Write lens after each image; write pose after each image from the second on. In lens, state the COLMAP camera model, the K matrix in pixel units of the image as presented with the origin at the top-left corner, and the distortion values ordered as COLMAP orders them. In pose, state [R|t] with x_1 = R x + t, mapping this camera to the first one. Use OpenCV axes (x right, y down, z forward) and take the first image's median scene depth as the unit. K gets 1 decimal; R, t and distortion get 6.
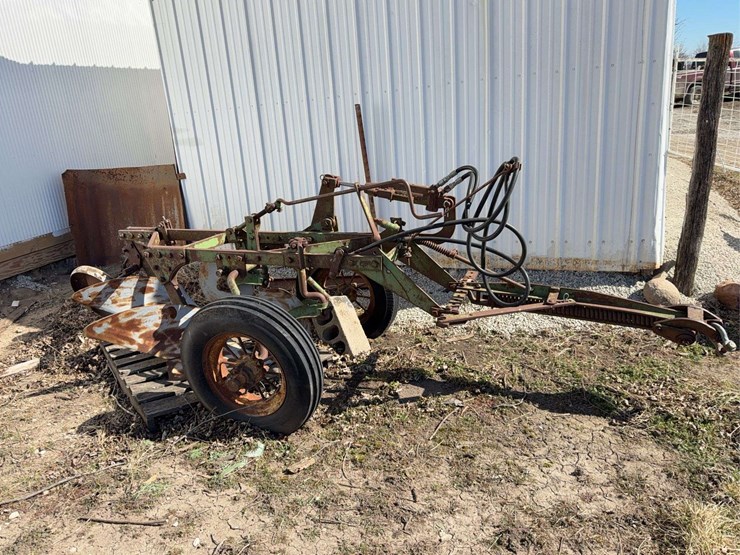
lens RADIAL K [[563.8, 0, 370.0], [0, 563.8, 277.5], [0, 0, 1]] dist [0.077606, -0.118918]
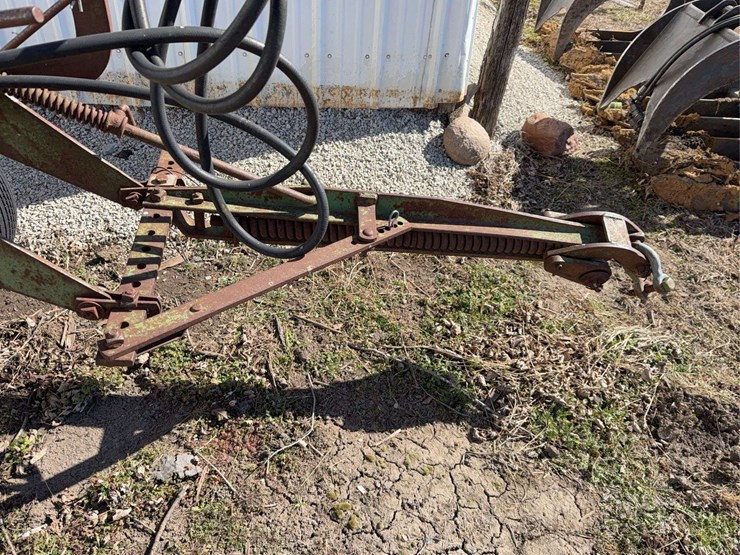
lens RADIAL K [[553.1, 0, 363.7], [0, 553.1, 279.0], [0, 0, 1]] dist [0.143722, -0.229195]
pose [[0.875650, -0.190391, 0.443833, 0.102364], [0.015498, 0.929617, 0.368201, -0.078979], [-0.482697, -0.315536, 0.816970, 0.570559]]
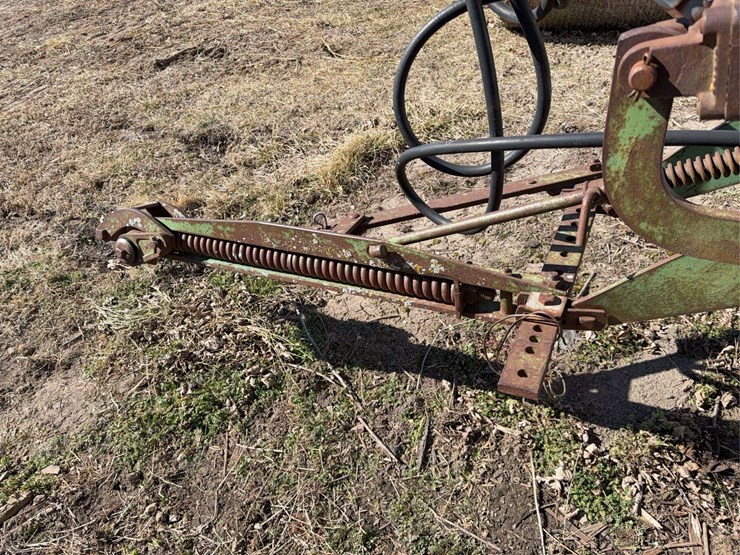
lens RADIAL K [[557.9, 0, 370.0], [0, 557.9, 277.5], [0, 0, 1]] dist [0.079183, -0.120367]
pose [[-0.976674, 0.121070, 0.177339, 0.209366], [0.214300, 0.497611, 0.840511, -0.281372], [0.013515, 0.858910, -0.511949, 1.151913]]
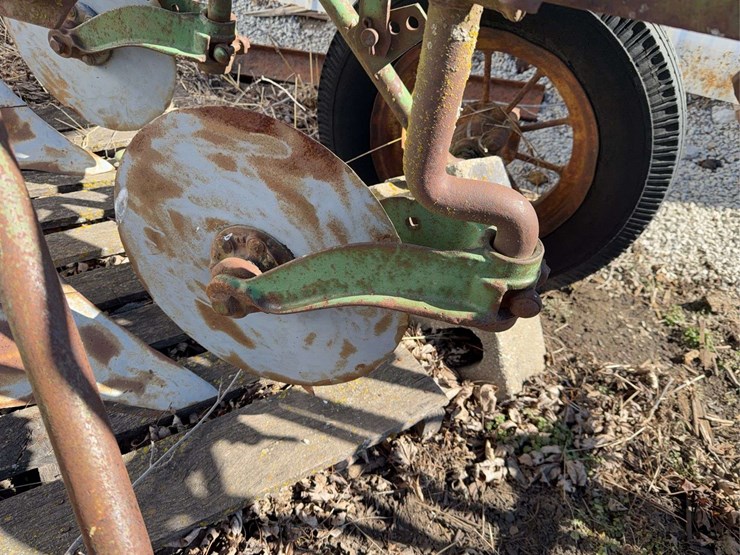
lens RADIAL K [[563.8, 0, 370.0], [0, 563.8, 277.5], [0, 0, 1]] dist [0.077606, -0.118918]
pose [[0.984523, 0.151645, 0.087852, -0.144199], [-0.173046, 0.920496, 0.350345, -0.001161], [-0.027739, -0.360125, 0.932491, 0.840060]]
